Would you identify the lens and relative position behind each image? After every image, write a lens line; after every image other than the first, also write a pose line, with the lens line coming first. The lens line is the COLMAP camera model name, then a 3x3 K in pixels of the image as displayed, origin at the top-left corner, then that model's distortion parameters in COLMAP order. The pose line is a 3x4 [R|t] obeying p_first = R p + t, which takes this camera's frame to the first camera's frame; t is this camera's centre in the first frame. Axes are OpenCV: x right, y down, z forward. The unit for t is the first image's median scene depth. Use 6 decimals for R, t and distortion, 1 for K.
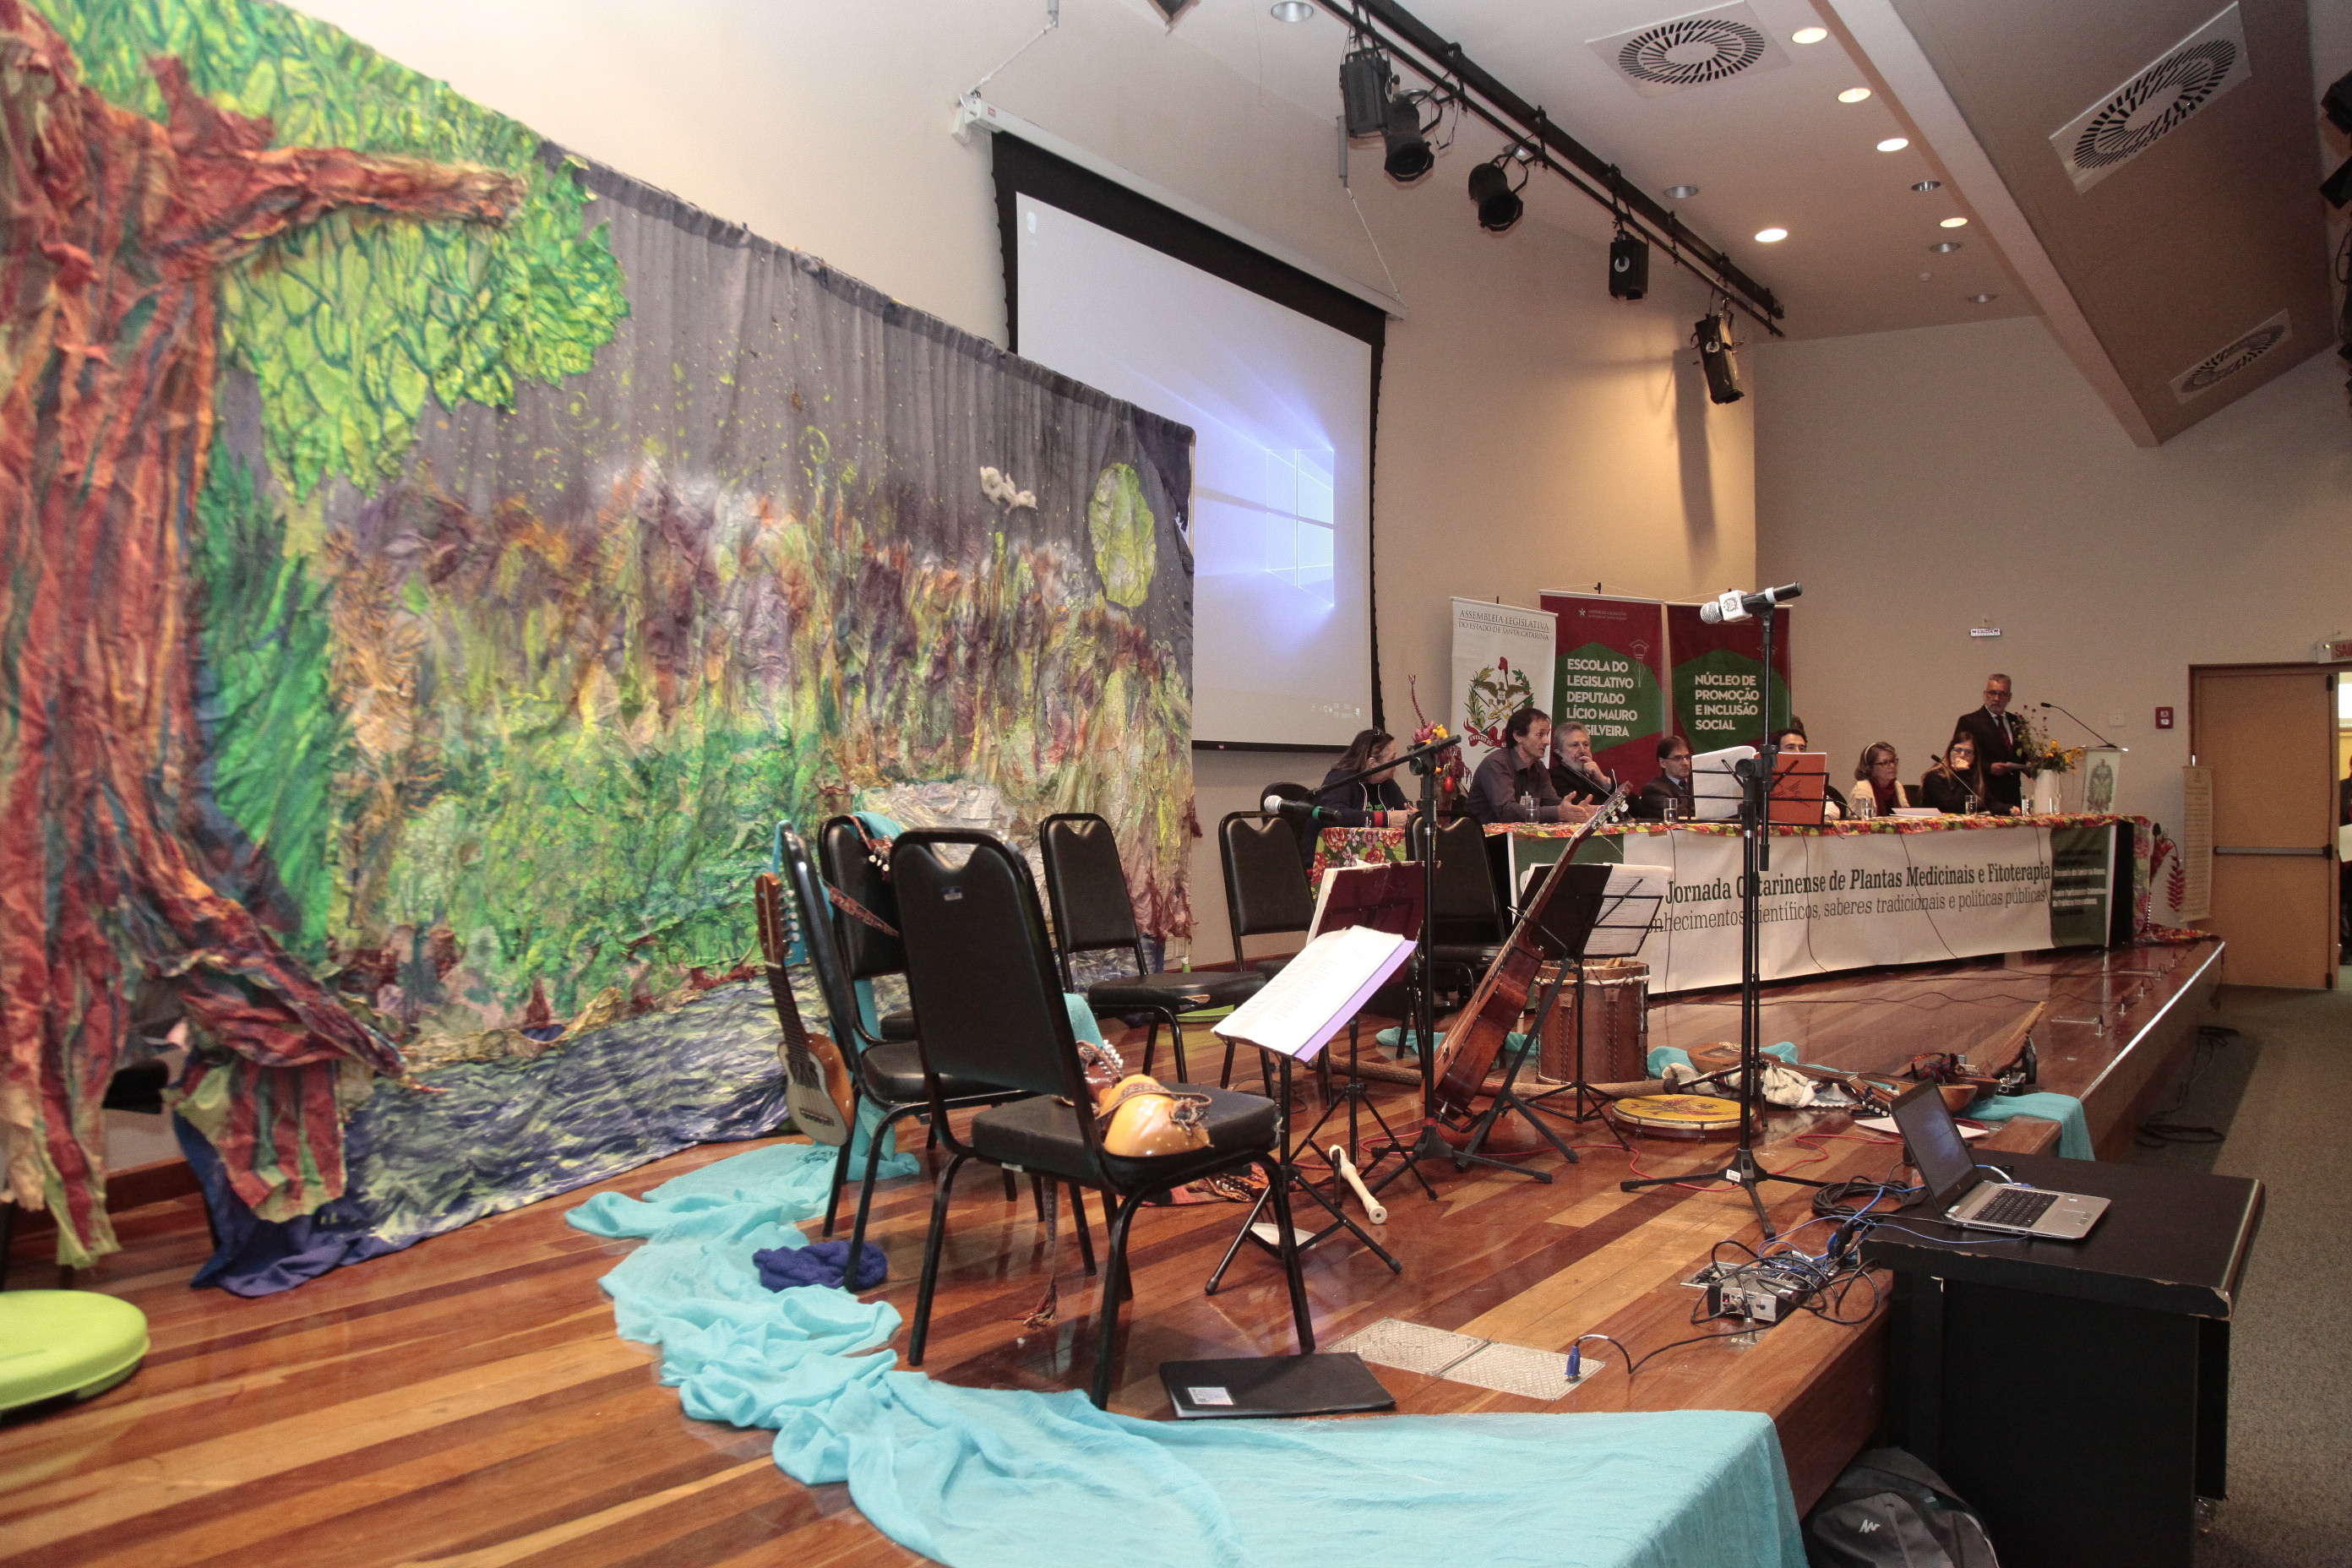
lens RADIAL K [[1659.2, 0, 1216.1], [0, 1659.2, 786.0], [0, 0, 1]] dist [-0.121819, 0.080879]
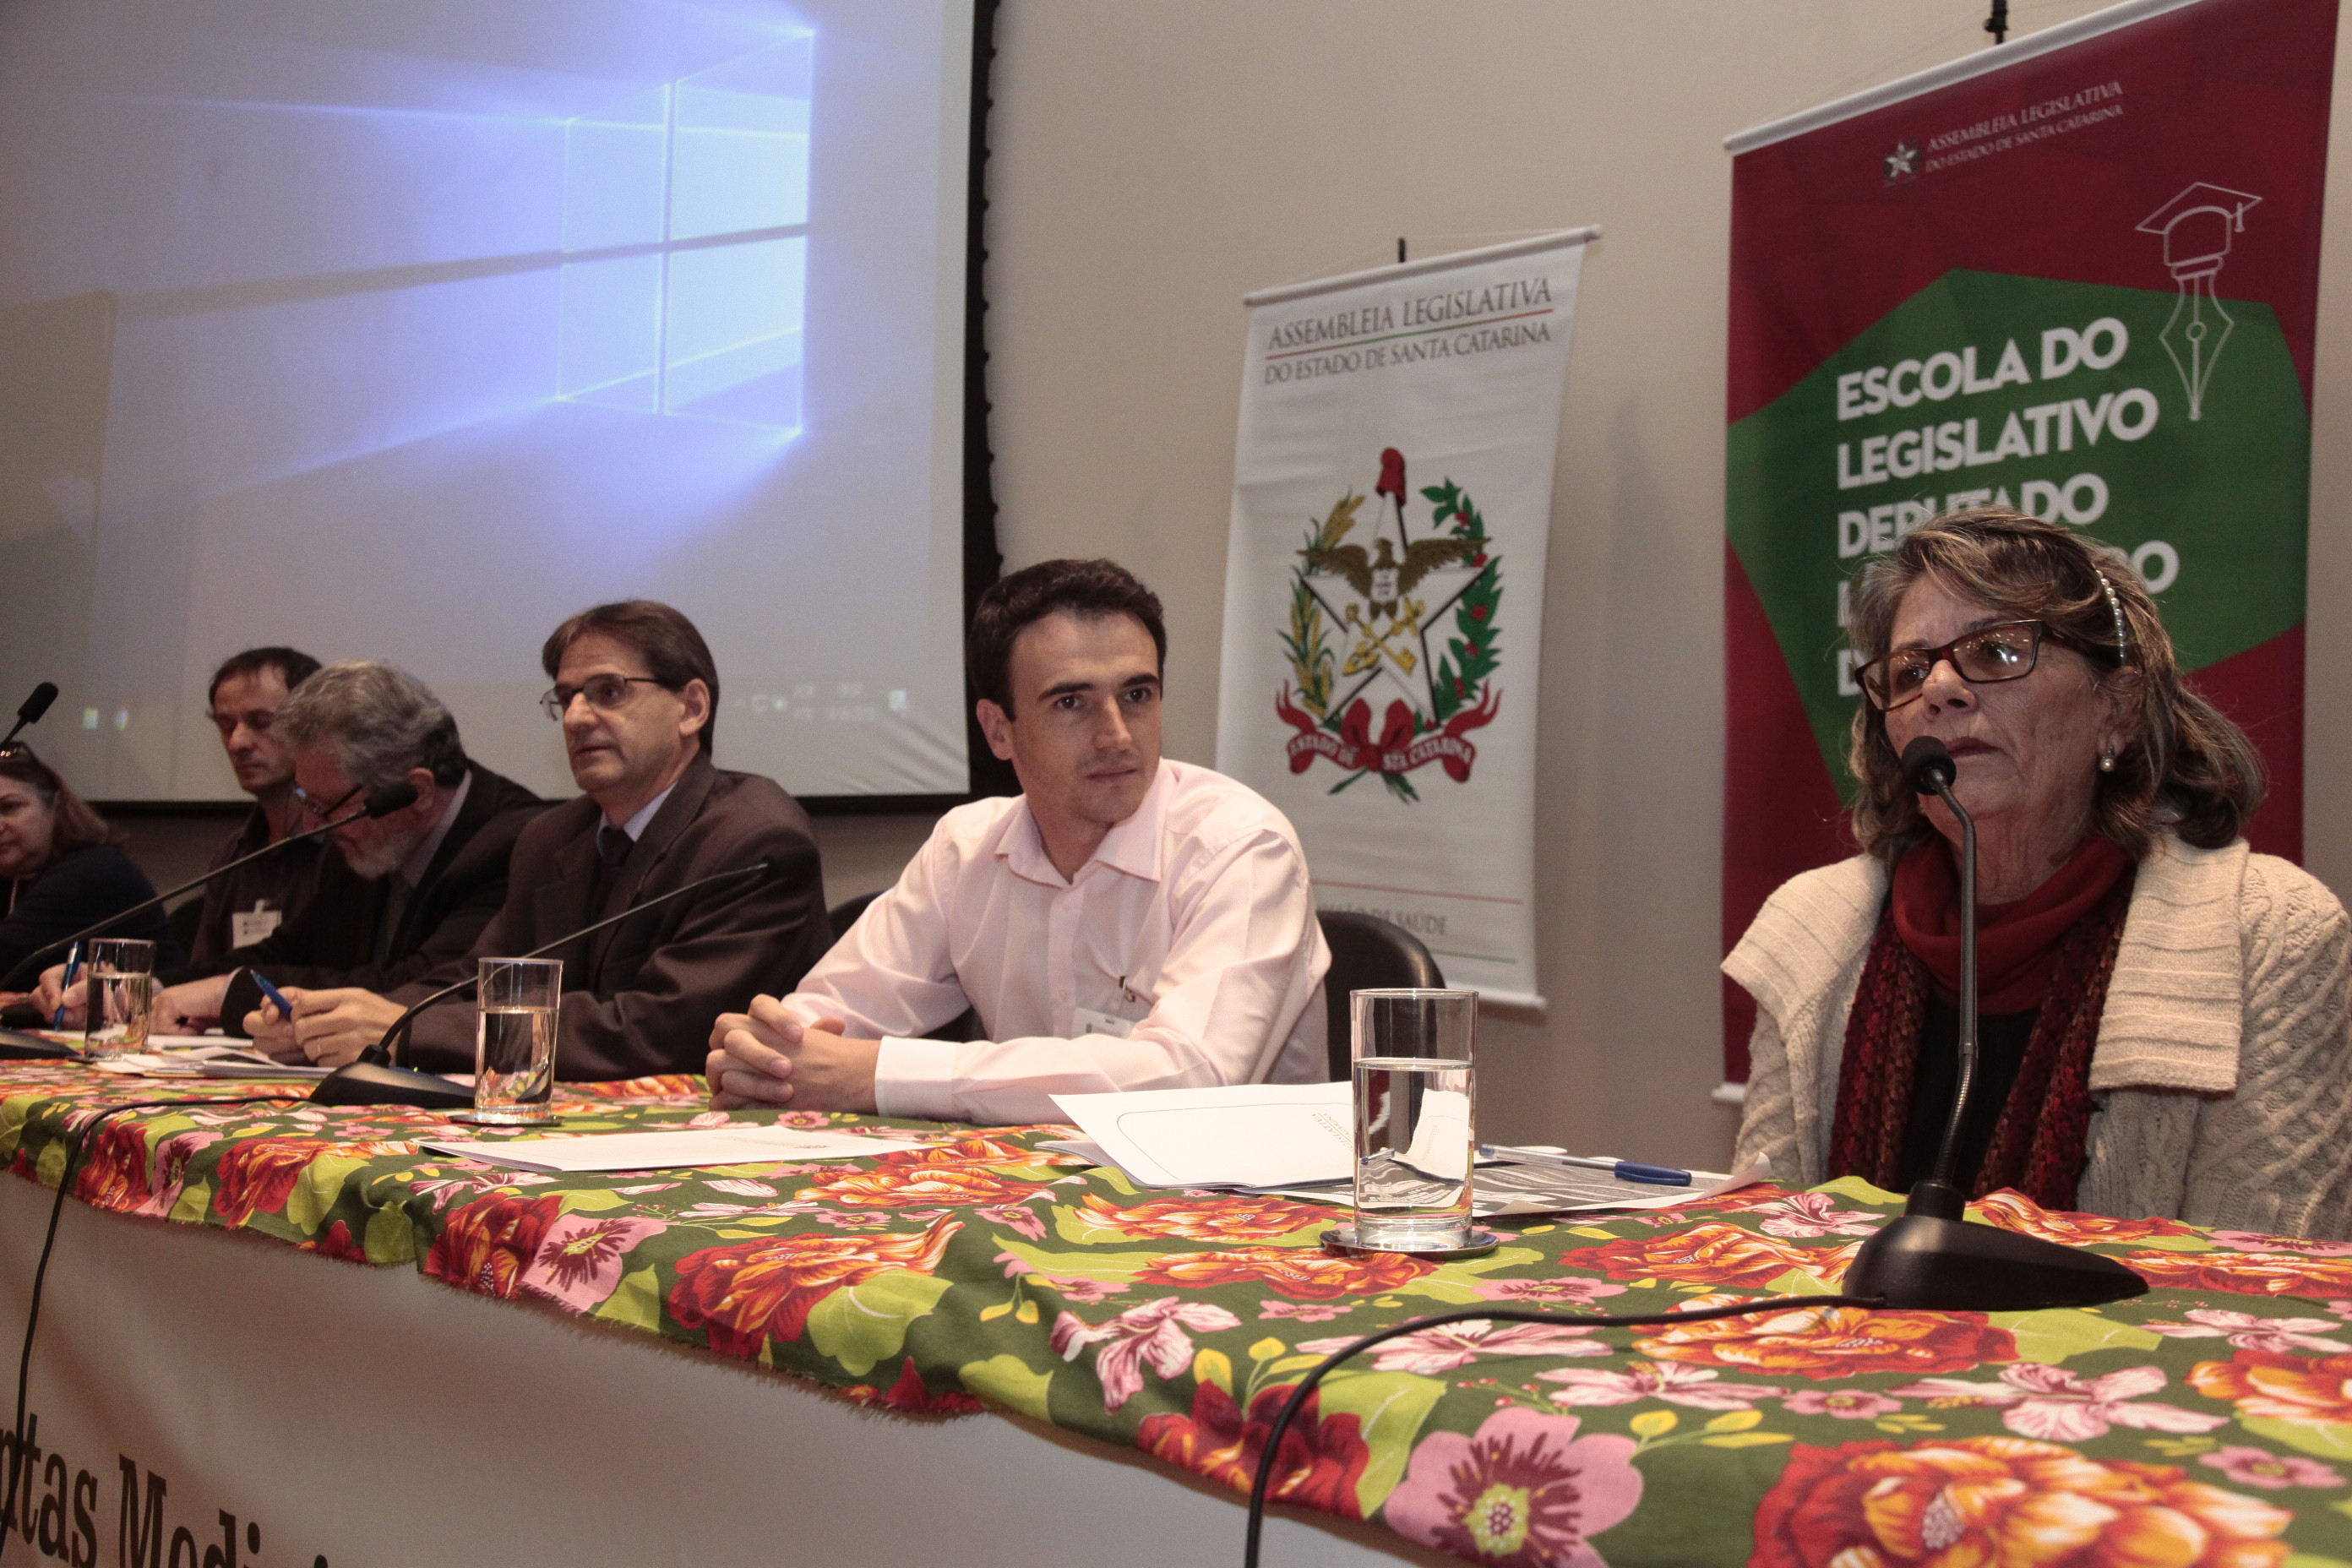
lens RADIAL K [[2283.5, 0, 1223.3], [0, 2283.5, 796.1], [0, 0, 1]] dist [0.022948, 0.007714]
pose [[0.188100, -0.050652, -0.980843, 0.783754], [-0.015228, 0.998399, -0.054479, 0.003427], [0.982032, 0.025184, 0.187027, 1.293982]]
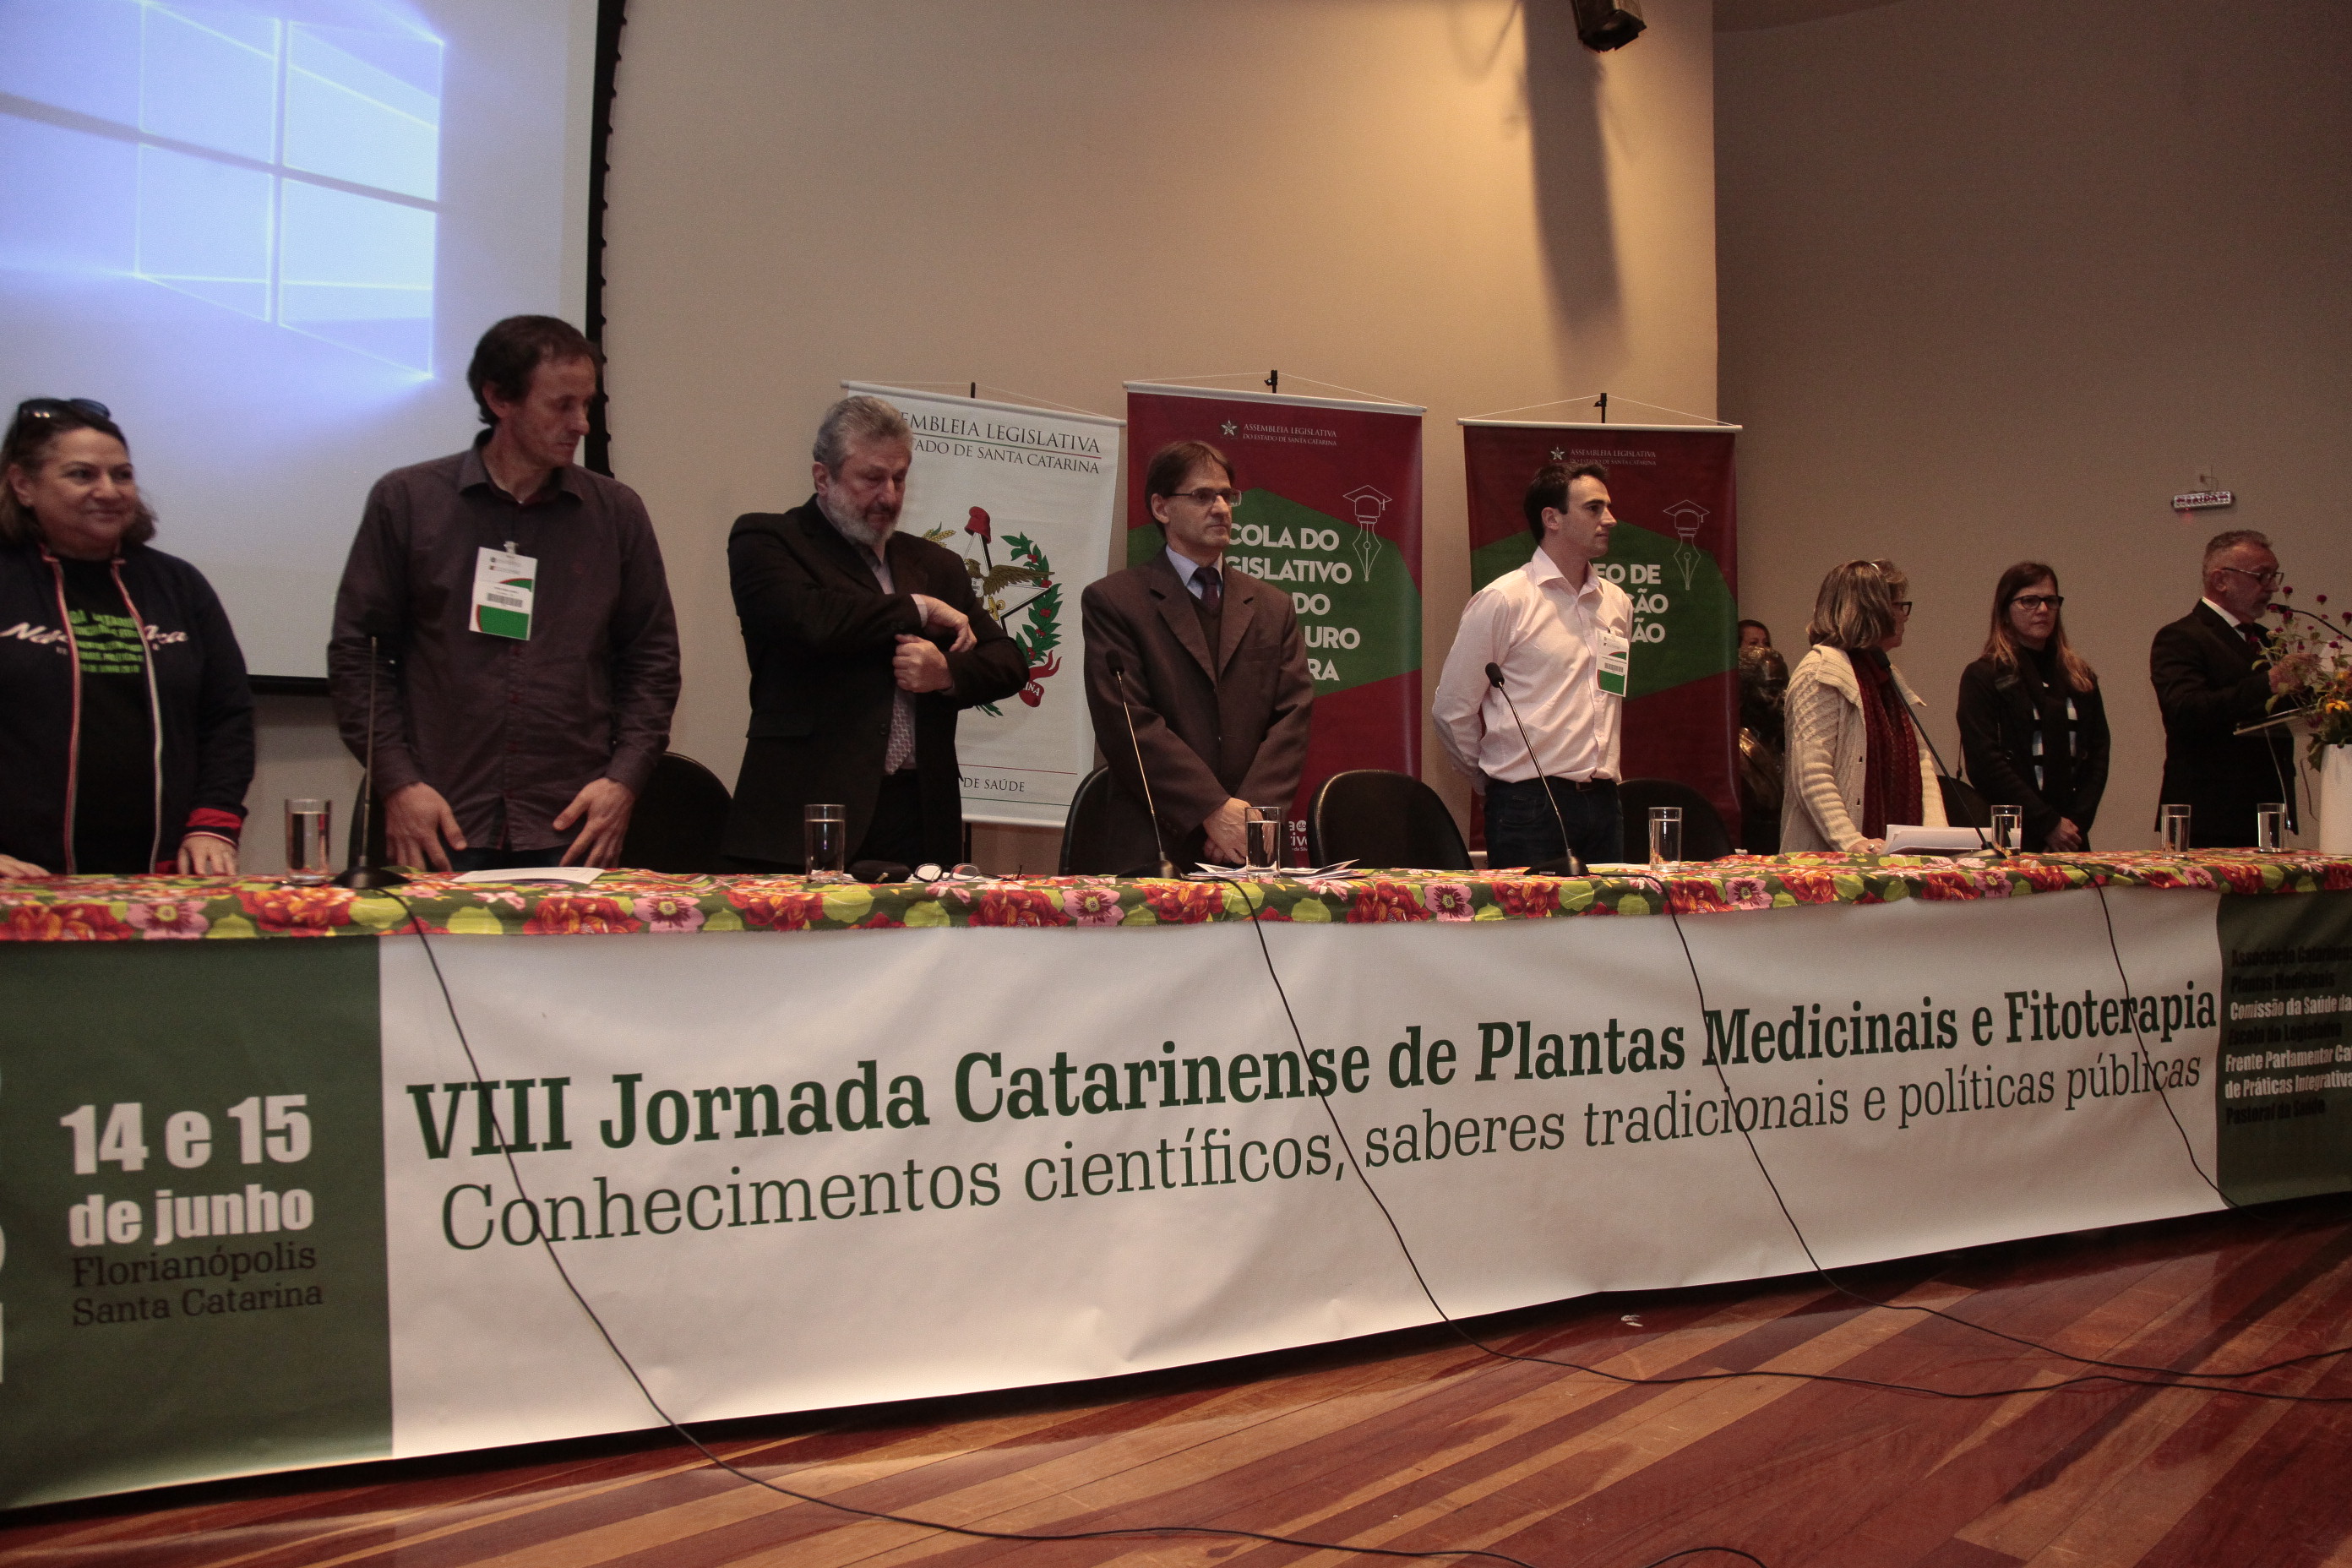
lens RADIAL K [[1659.2, 0, 1216.1], [0, 1659.2, 786.0], [0, 0, 1]] dist [-0.121819, 0.080879]
pose [[0.981919, 0.005801, -0.189210, 0.476465], [-0.006592, 0.999972, -0.003553, 0.005212], [0.189184, 0.004736, 0.981930, 0.783696]]
